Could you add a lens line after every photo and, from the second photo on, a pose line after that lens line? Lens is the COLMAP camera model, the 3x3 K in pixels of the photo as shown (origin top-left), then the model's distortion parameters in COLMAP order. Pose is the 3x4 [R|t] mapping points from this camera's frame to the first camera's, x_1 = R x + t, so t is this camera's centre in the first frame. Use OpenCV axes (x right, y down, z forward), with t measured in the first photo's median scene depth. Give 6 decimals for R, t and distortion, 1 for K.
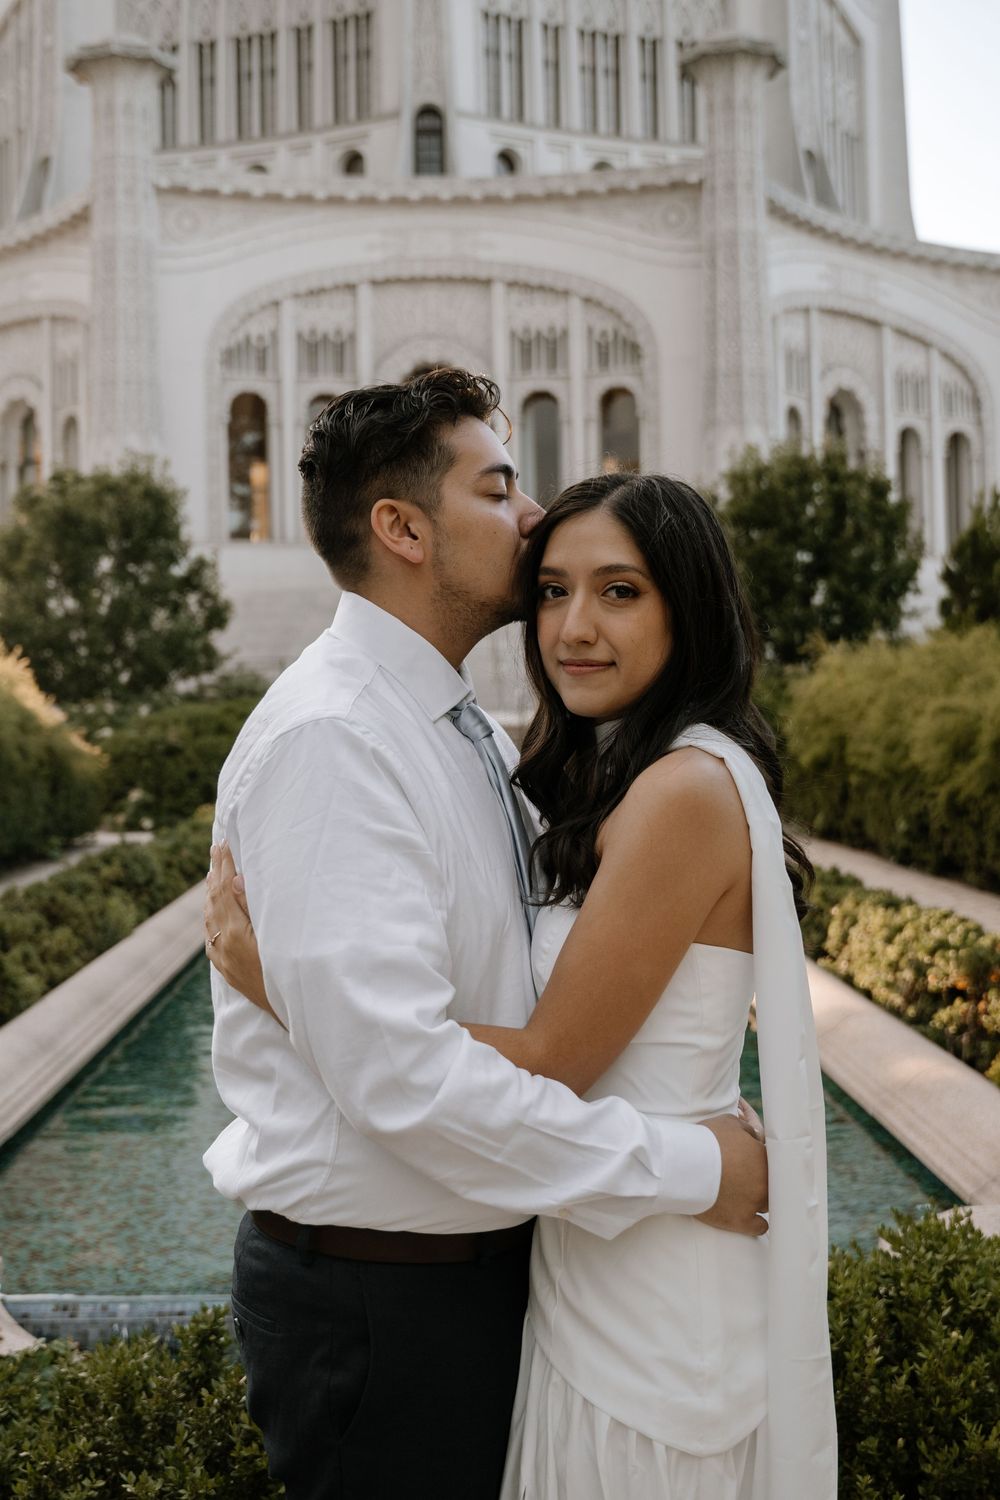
lens RADIAL K [[1768.4, 0, 499.7], [0, 1768.4, 746.1], [0, 0, 1]] dist [-0.104806, 0.000000]
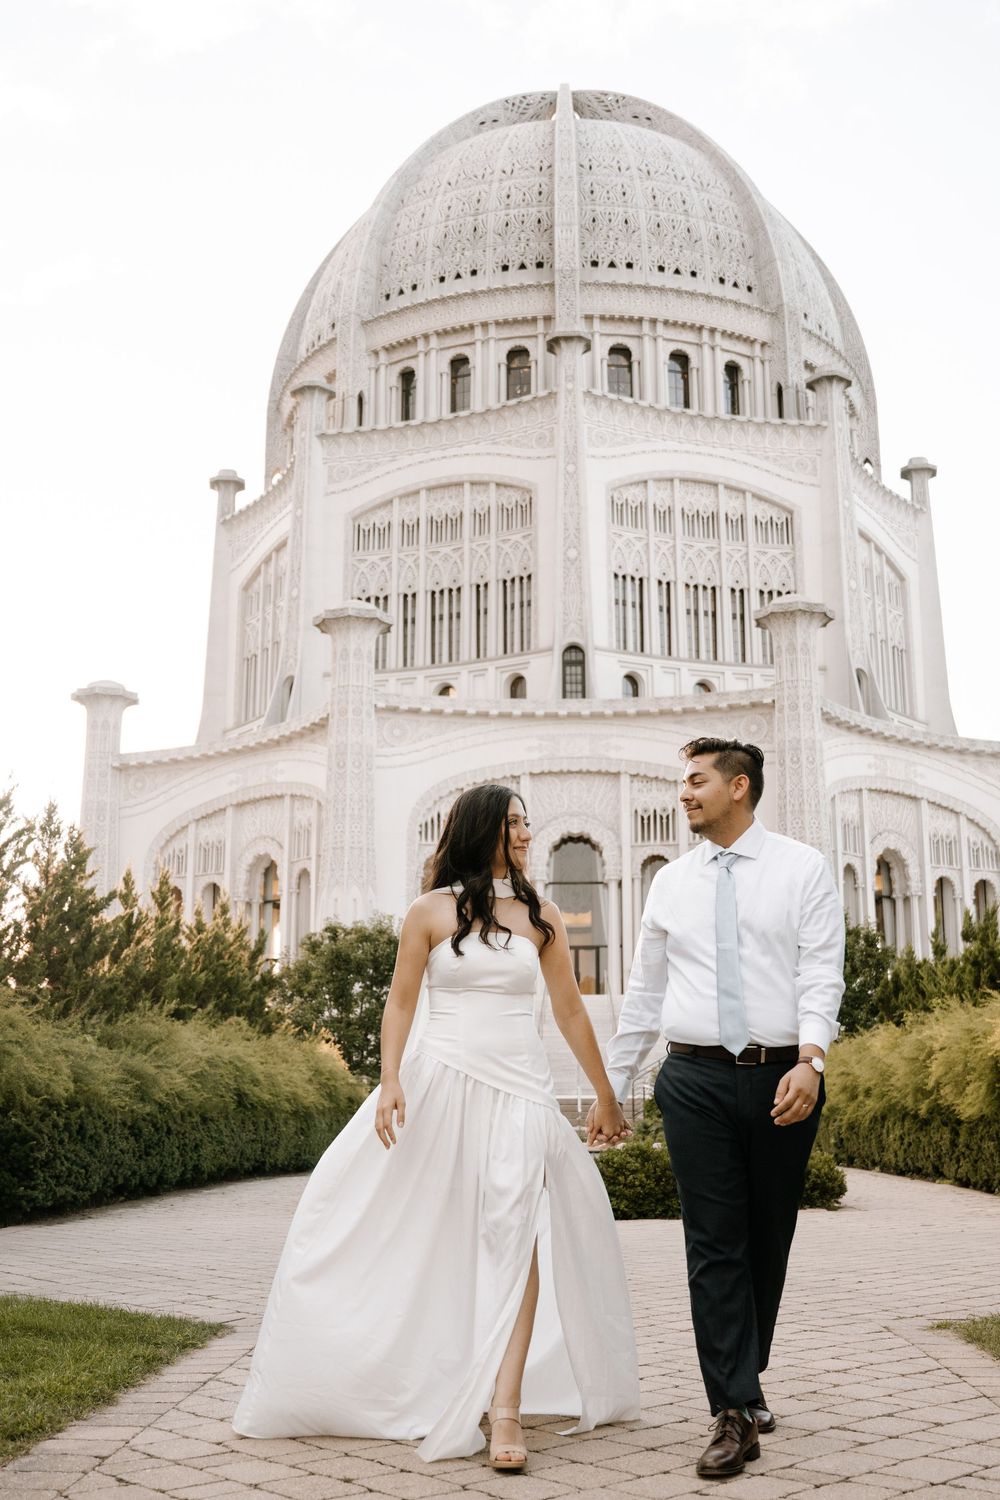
lens RADIAL K [[1636.8, 0, 501.5], [0, 1636.8, 748.6], [0, 0, 1]] dist [-0.152702, 0.000000]
pose [[0.996647, -0.001339, -0.081816, 0.007970], [-0.018257, 0.971024, -0.238283, 0.017395], [0.079765, 0.238978, 0.967743, -0.230861]]
